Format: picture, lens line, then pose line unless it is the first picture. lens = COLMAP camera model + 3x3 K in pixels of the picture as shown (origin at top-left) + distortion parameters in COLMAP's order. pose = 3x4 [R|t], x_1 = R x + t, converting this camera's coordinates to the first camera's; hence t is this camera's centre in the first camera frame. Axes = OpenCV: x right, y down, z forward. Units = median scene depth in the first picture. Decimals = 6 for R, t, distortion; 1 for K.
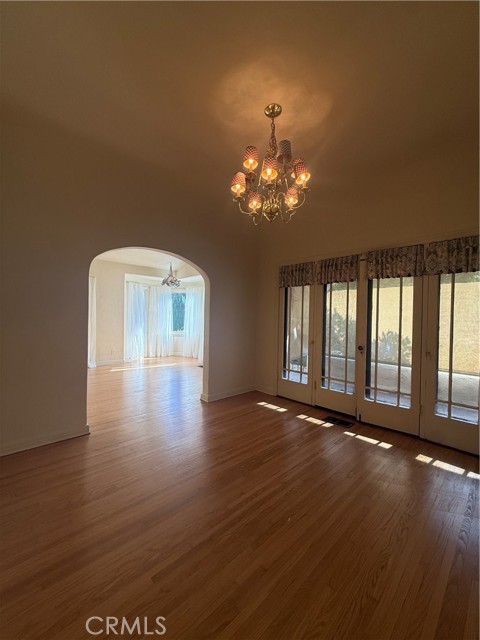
lens RADIAL K [[254.2, 0, 242.3], [0, 254.2, 322.9], [0, 0, 1]] dist [-0.005442, 0.001154]
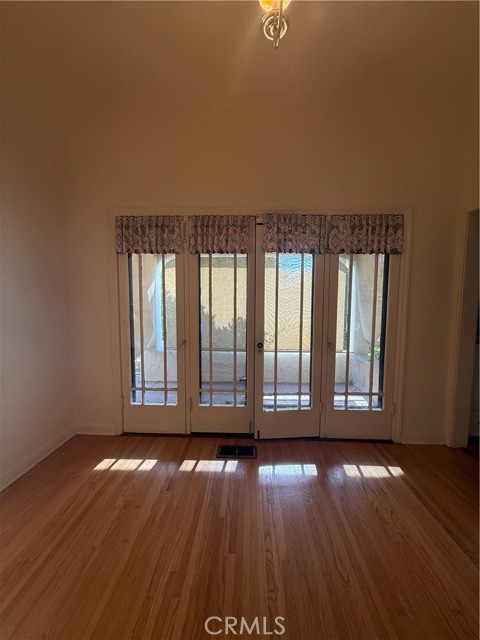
lens RADIAL K [[254.2, 0, 245.0], [0, 254.2, 323.7], [0, 0, 1]] dist [-0.005442, 0.001154]
pose [[0.717299, -0.064095, 0.693812, -0.066246], [0.023395, 0.997414, 0.067955, -0.011861], [-0.696373, -0.032512, 0.716943, 0.432555]]
